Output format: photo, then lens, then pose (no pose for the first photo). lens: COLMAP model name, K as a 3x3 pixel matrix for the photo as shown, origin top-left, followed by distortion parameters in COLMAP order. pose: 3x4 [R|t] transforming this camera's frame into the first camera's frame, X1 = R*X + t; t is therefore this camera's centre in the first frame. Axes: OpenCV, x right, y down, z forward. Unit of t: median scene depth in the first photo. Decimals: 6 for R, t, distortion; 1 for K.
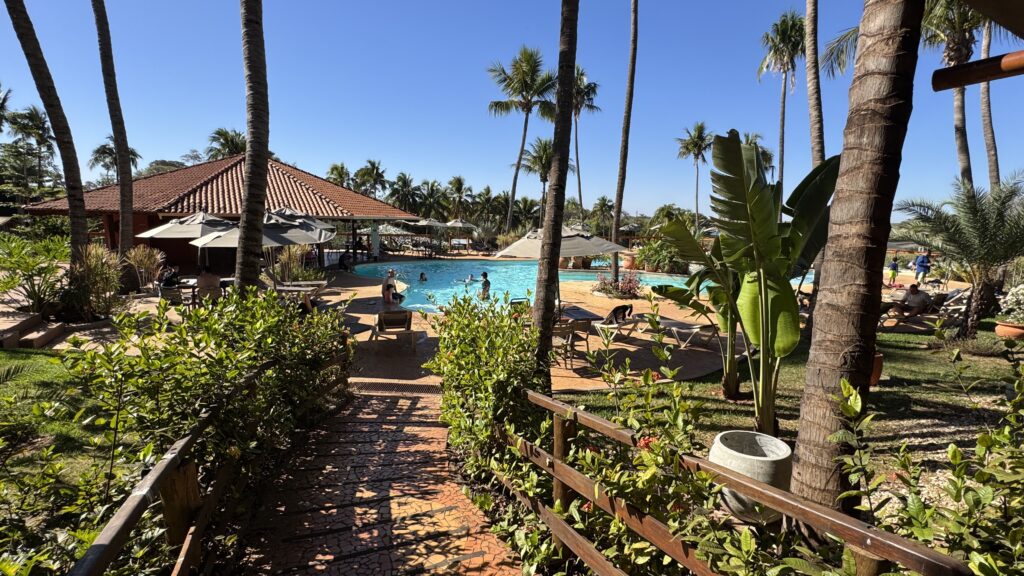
lens RADIAL K [[461.0, 0, 512.0], [0, 461.0, 288.0], [0, 0, 1]] dist [-0.001635, 0.000142]
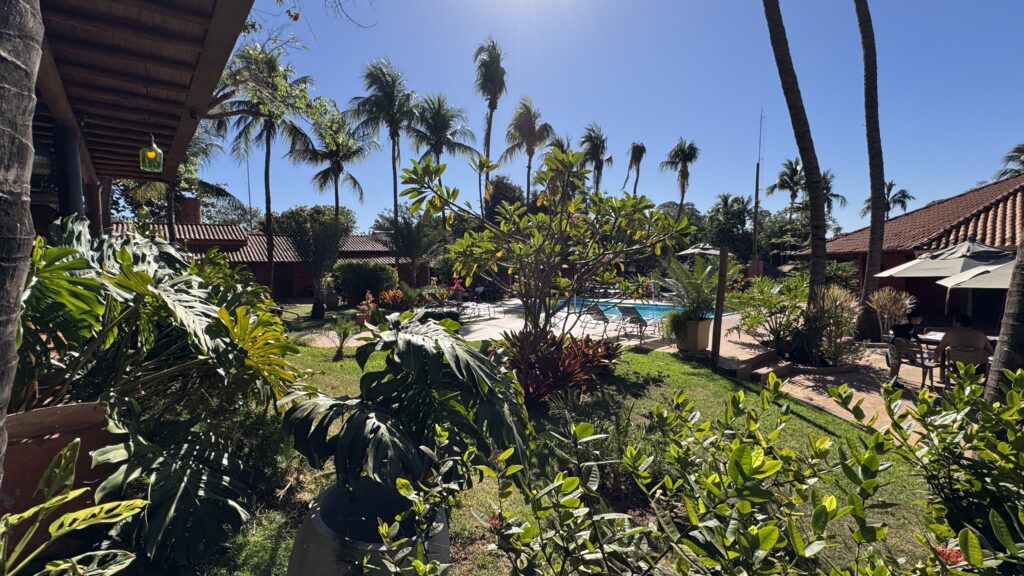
lens RADIAL K [[461.0, 0, 512.0], [0, 461.0, 288.0], [0, 0, 1]] dist [-0.001635, 0.000142]
pose [[0.182666, 0.013494, -0.983082, -0.042082], [-0.109739, 0.993938, -0.006748, -0.004346], [0.977031, 0.109115, 0.183040, 0.080385]]
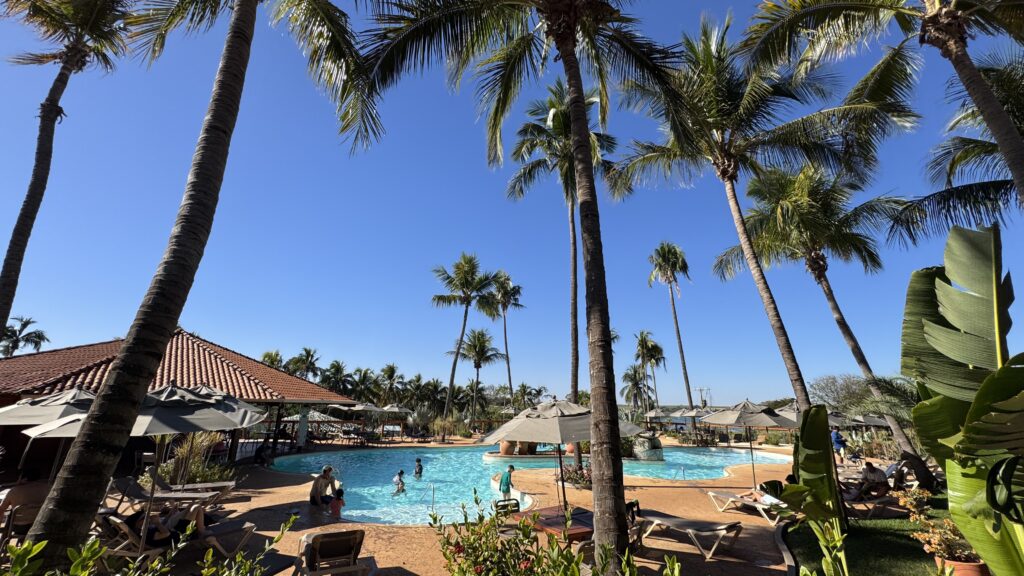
lens RADIAL K [[409.6, 0, 512.0], [0, 409.6, 288.0], [0, 0, 1]] dist [-0.002633, 0.000481]
pose [[0.984098, 0.039958, 0.173075, -0.043867], [0.035478, 0.910520, -0.411940, -0.007113], [-0.174049, 0.411529, 0.894623, 0.097256]]
